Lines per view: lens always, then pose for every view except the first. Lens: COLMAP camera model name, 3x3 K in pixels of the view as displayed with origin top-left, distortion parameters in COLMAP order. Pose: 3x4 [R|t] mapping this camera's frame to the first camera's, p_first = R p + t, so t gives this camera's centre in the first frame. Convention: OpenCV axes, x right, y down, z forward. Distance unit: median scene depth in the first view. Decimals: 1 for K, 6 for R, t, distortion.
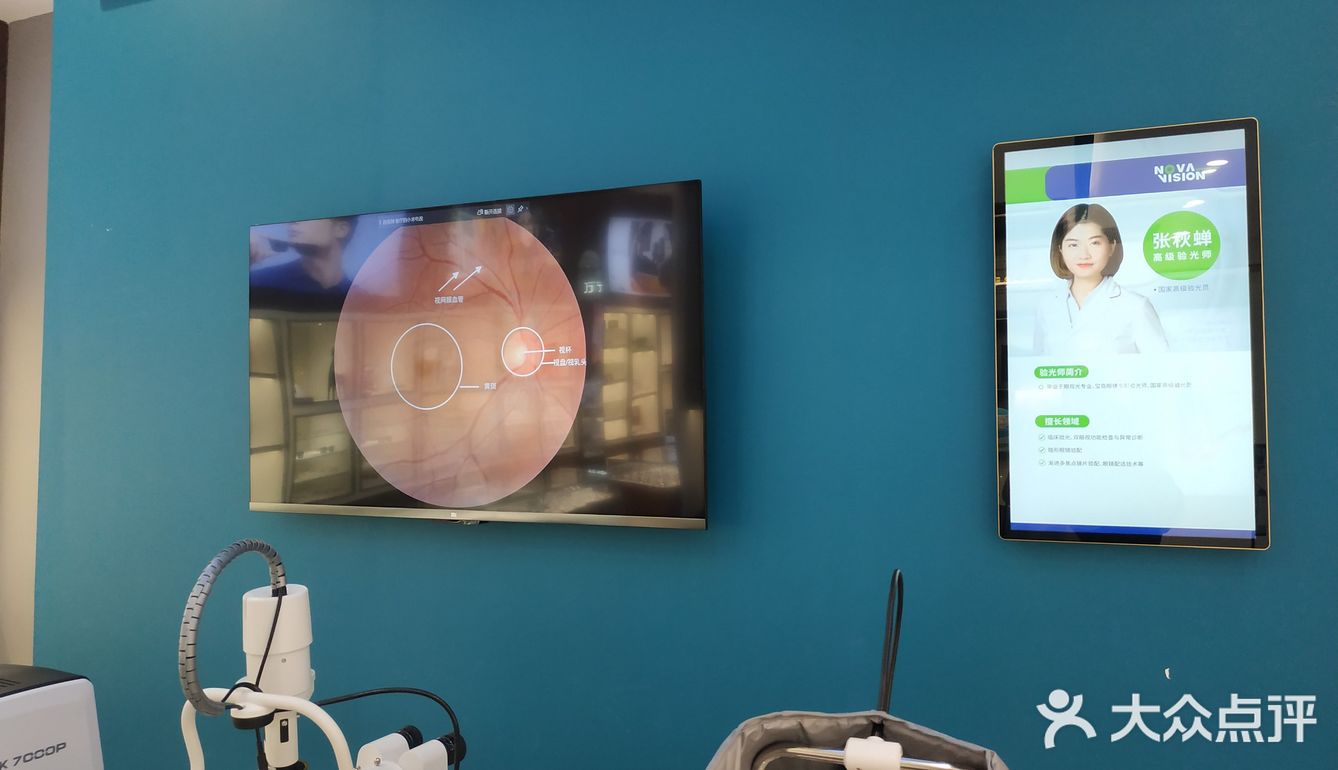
lens RADIAL K [[971.0, 0, 668.9], [0, 971.0, 383.8], [0, 0, 1]] dist [-0.002164, 0.002204]
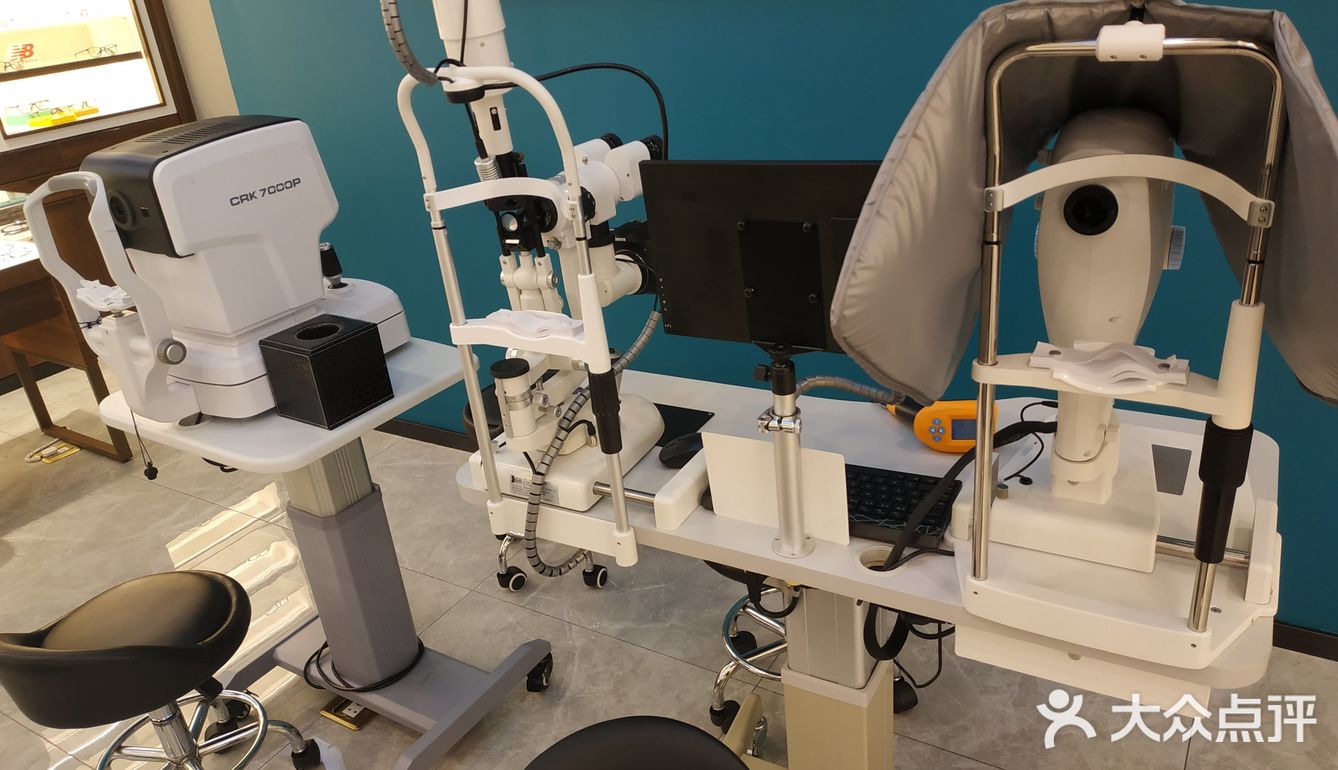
lens RADIAL K [[971.0, 0, 668.9], [0, 971.0, 383.8], [0, 0, 1]] dist [-0.002164, 0.002204]
pose [[0.985331, -0.034057, -0.167220, -0.070616], [0.106428, 0.888612, 0.446141, 0.211897], [0.133399, -0.457394, 0.879202, 0.004640]]
